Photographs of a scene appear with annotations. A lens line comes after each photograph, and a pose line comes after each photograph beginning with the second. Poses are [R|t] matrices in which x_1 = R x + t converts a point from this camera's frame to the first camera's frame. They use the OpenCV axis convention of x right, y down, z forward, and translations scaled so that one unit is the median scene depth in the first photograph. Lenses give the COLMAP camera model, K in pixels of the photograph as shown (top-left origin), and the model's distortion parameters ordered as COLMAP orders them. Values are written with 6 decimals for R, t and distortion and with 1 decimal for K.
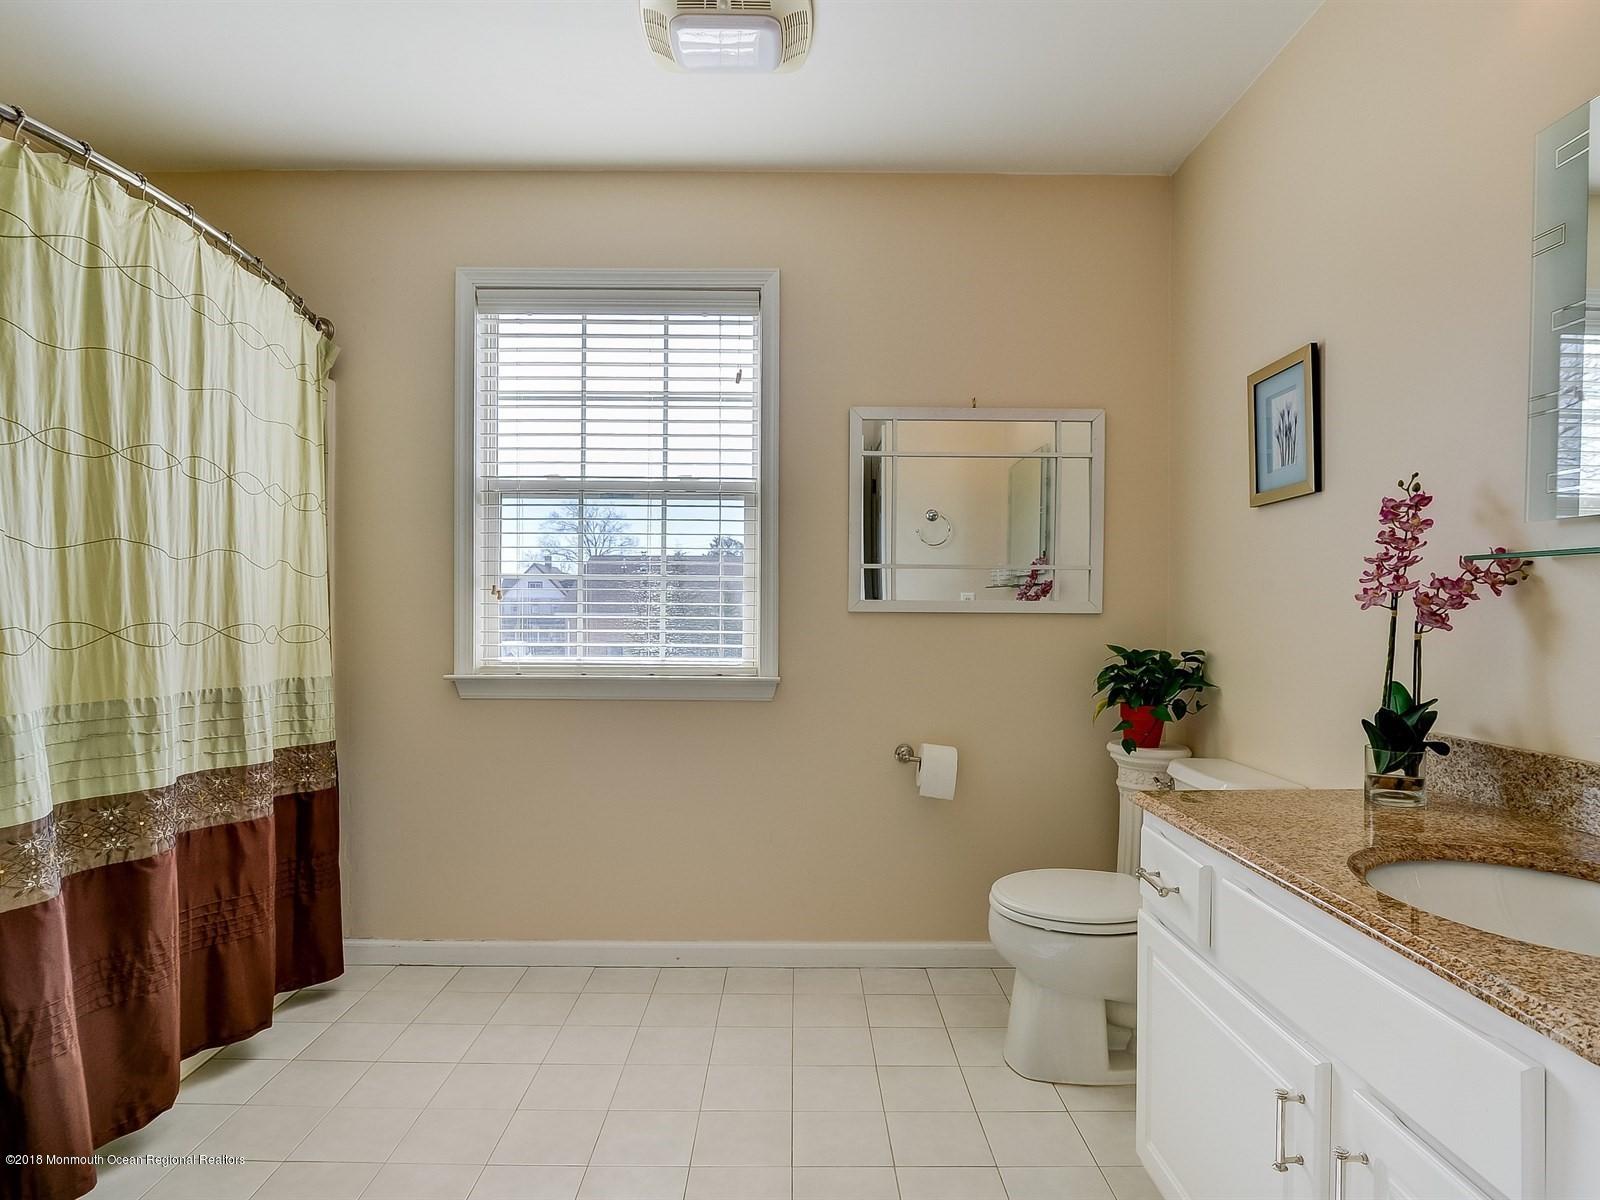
lens RADIAL K [[910.6, 0, 800.2], [0, 910.6, 608.8], [0, 0, 1]] dist [-0.020762, -0.001793]
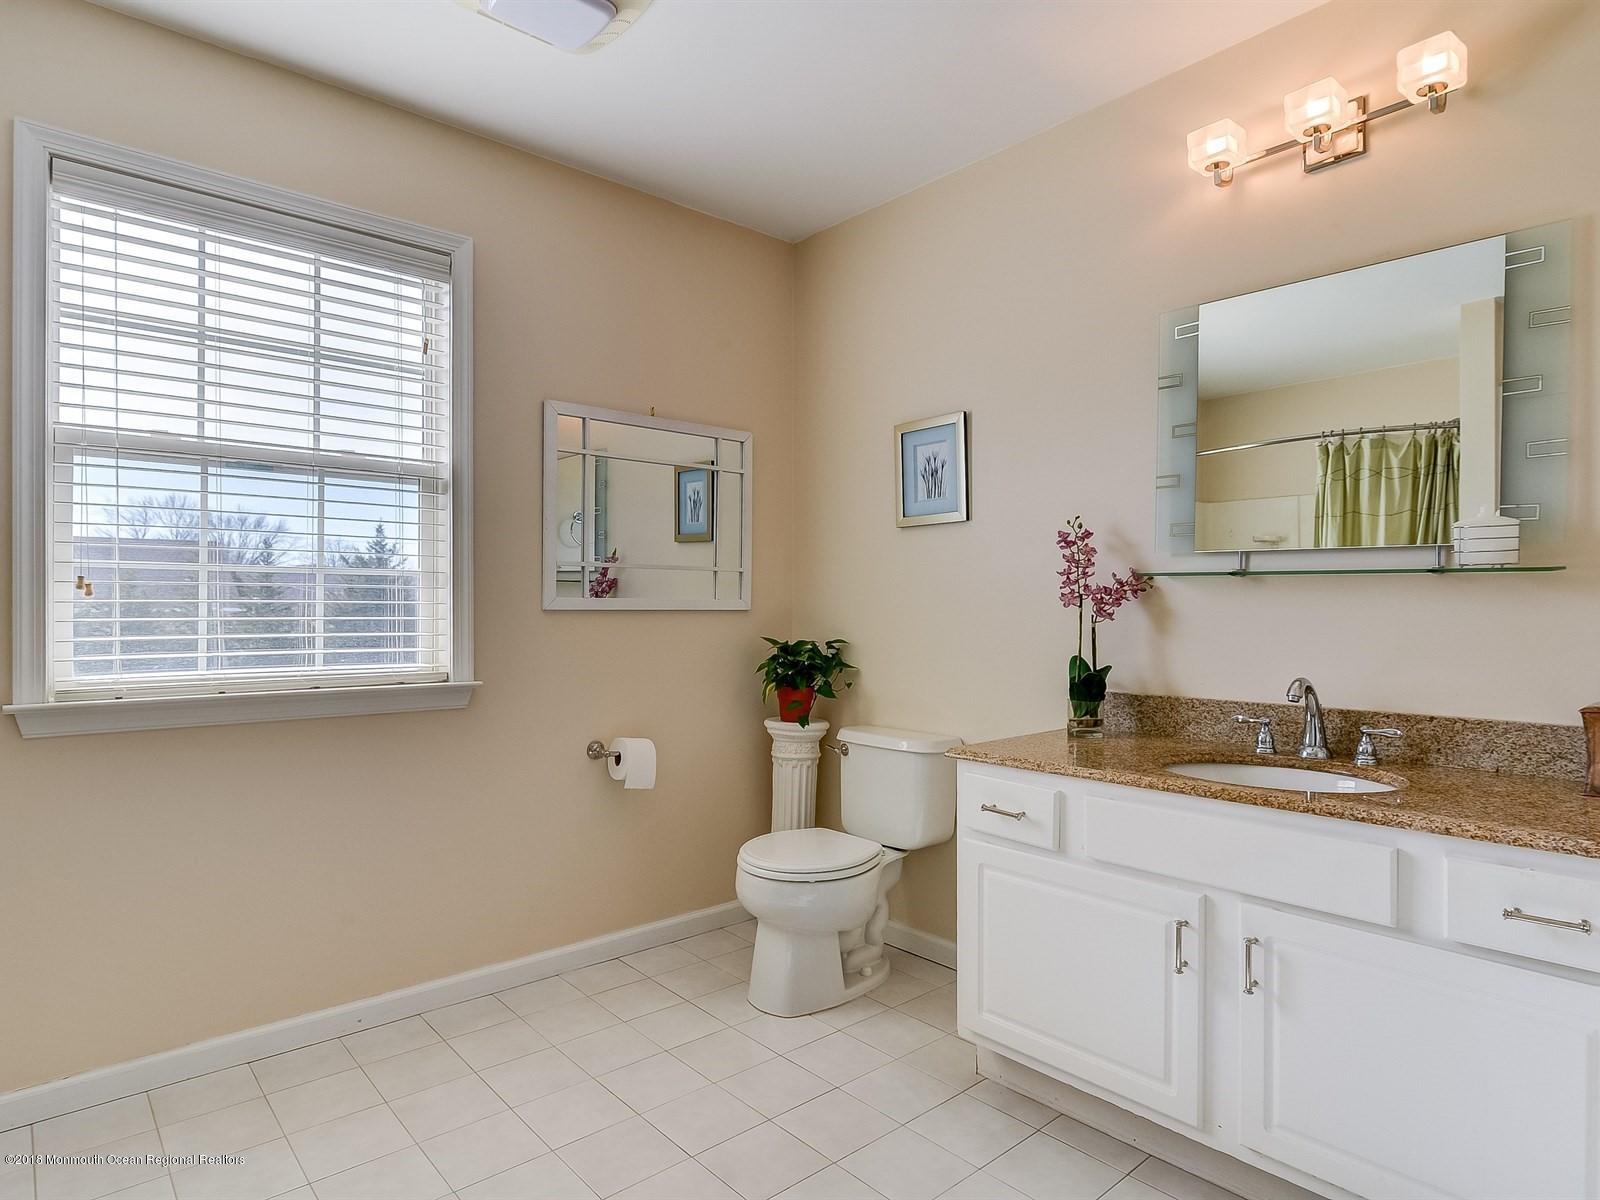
lens RADIAL K [[896.4, 0, 800.0], [0, 896.4, 600.0], [0, 0, 1]] dist [-0.015351, -0.002487]
pose [[0.755950, 0.000875, 0.654629, -0.400293], [0.001422, 0.999995, -0.002979, -0.004655], [-0.654628, 0.003183, 0.755945, 0.111891]]
